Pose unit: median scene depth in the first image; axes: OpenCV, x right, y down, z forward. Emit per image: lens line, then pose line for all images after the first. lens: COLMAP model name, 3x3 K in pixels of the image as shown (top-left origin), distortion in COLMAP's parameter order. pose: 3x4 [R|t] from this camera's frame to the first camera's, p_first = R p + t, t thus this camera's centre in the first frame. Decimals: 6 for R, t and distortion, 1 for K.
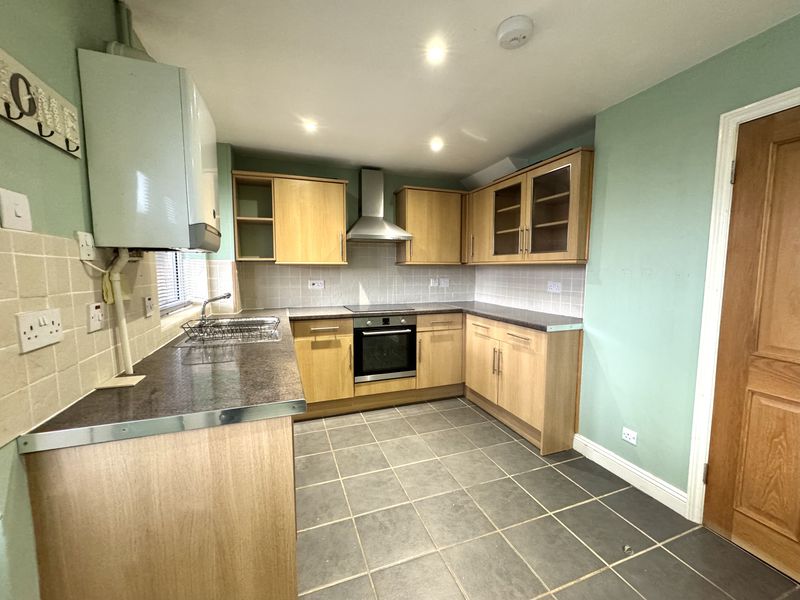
lens RADIAL K [[326.8, 0, 400.0], [0, 326.8, 300.0], [0, 0, 1]] dist [-0.001287, -0.000192]
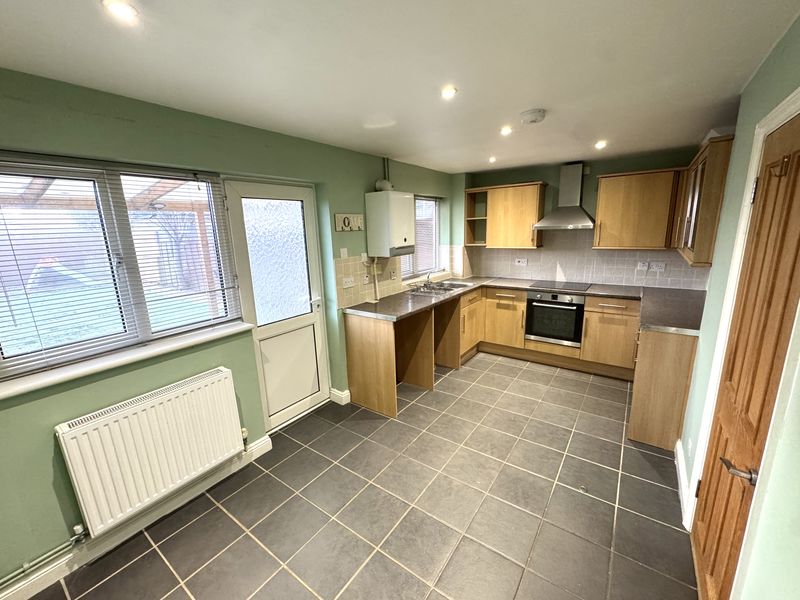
lens RADIAL K [[326.8, 0, 400.0], [0, 326.8, 300.0], [0, 0, 1]] dist [-0.001287, -0.000192]
pose [[0.561285, 0.159947, -0.812020, 0.647727], [-0.047572, 0.985760, 0.161287, -0.098096], [0.826254, -0.051898, 0.560901, -0.179776]]
